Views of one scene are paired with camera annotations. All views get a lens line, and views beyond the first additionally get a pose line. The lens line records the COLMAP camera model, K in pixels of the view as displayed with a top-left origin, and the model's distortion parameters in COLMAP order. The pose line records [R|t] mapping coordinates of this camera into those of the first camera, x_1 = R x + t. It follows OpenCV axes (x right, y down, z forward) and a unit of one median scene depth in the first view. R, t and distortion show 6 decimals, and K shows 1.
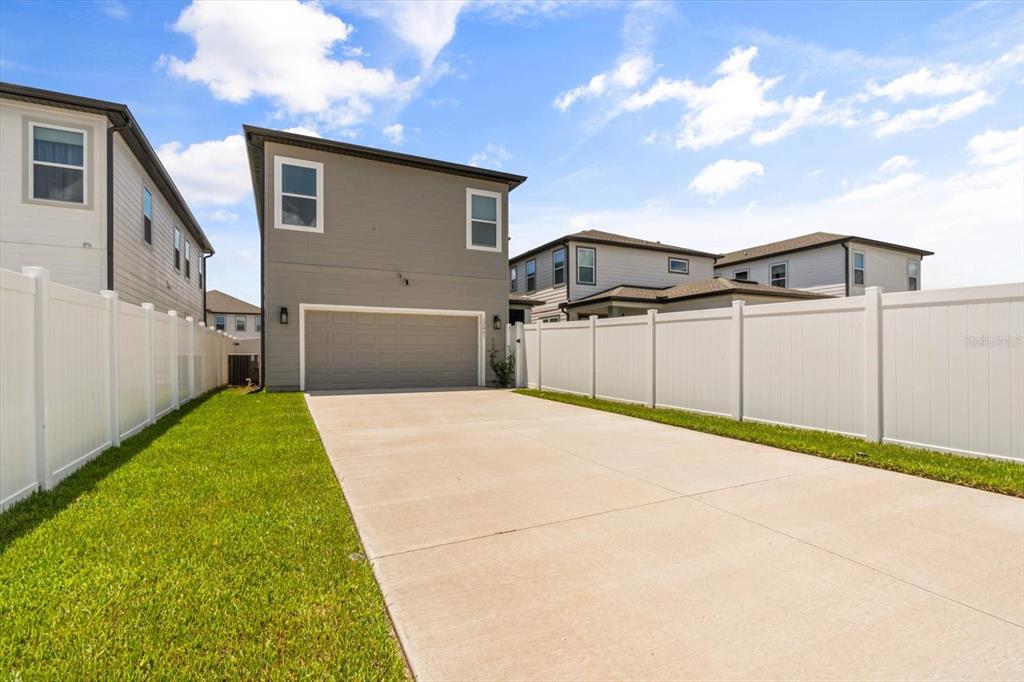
lens RADIAL K [[479.0, 0, 515.7], [0, 479.0, 353.3], [0, 0, 1]] dist [-0.003560, 0.000314]
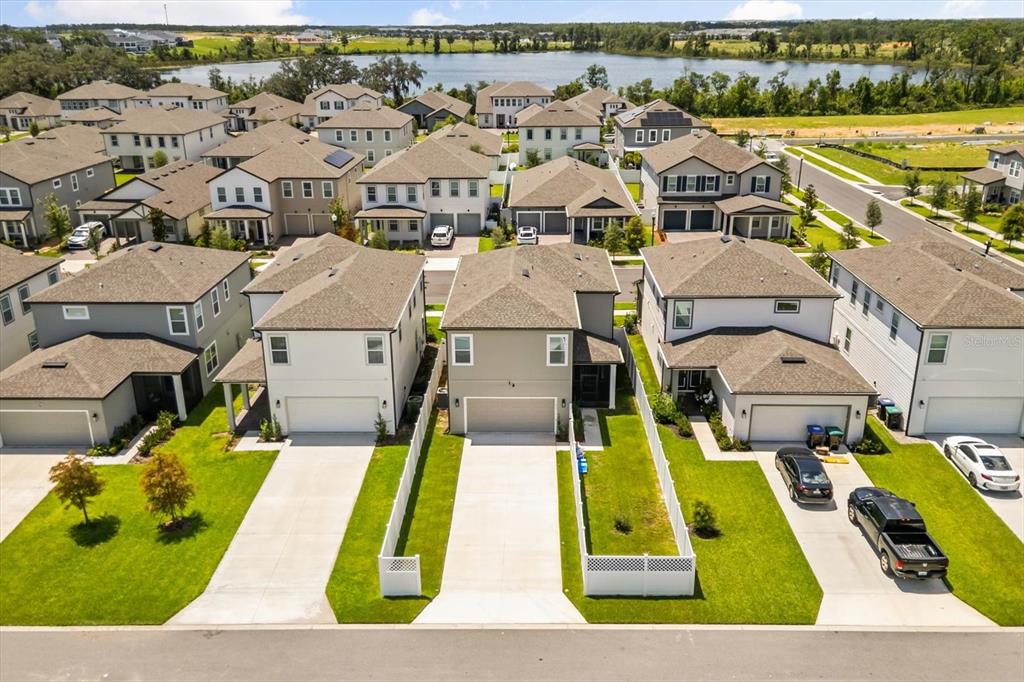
lens RADIAL K [[856.6, 0, 512.0], [0, 856.6, 341.0], [0, 0, 1]] dist [0.110544, -0.170949]
pose [[0.887821, 0.154121, -0.433614, 1.361329], [0.006652, 0.937854, 0.346965, -1.661736], [0.460141, -0.310927, 0.831622, -2.009253]]
